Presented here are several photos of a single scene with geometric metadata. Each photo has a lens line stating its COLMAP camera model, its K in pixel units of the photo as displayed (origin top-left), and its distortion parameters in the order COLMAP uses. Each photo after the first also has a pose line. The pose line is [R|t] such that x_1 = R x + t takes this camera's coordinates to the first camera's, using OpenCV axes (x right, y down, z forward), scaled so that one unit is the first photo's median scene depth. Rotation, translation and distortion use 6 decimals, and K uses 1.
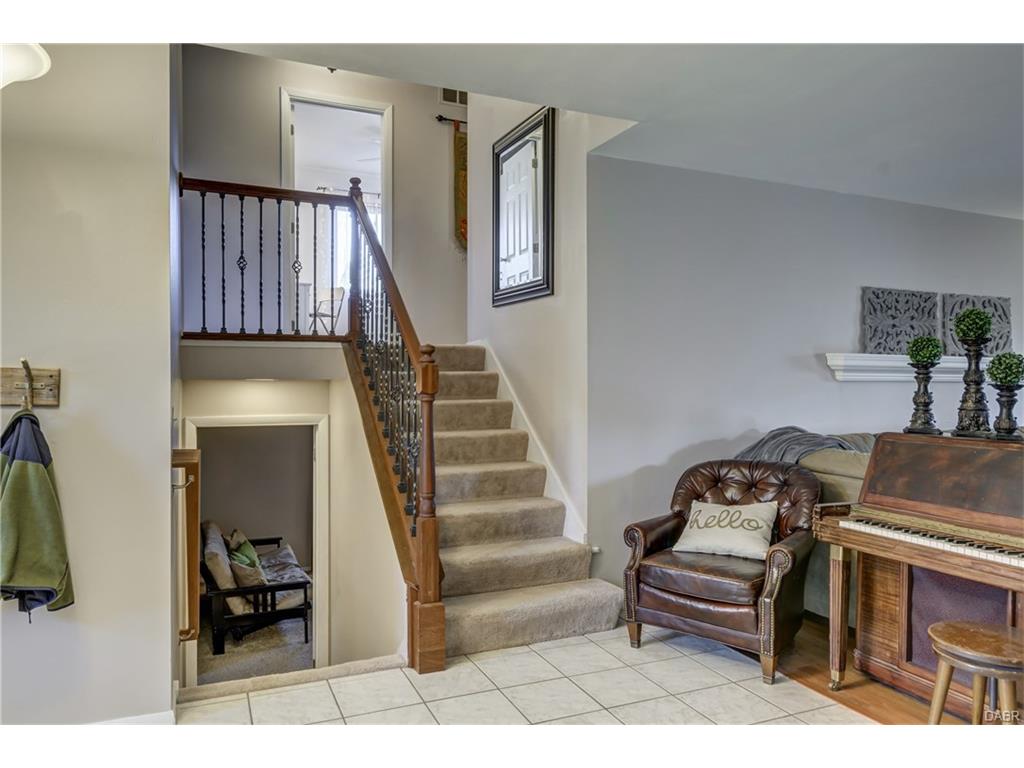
lens RADIAL K [[688.8, 0, 512.9], [0, 688.8, 382.6], [0, 0, 1]] dist [-0.005891, 0.006424]
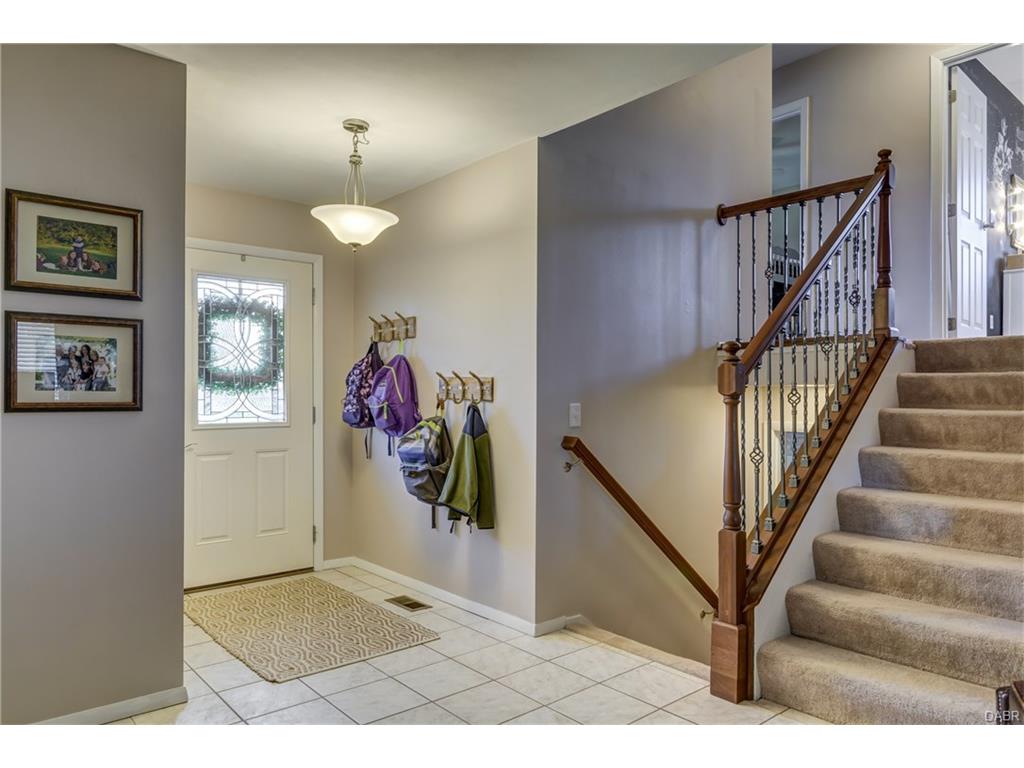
lens RADIAL K [[688.8, 0, 512.8], [0, 688.8, 388.6], [0, 0, 1]] dist [-0.005891, 0.006424]
pose [[0.317450, -0.006732, -0.948251, 0.558475], [-0.002787, 0.999964, -0.008032, 0.012547], [0.948271, 0.005193, 0.317420, 0.367110]]
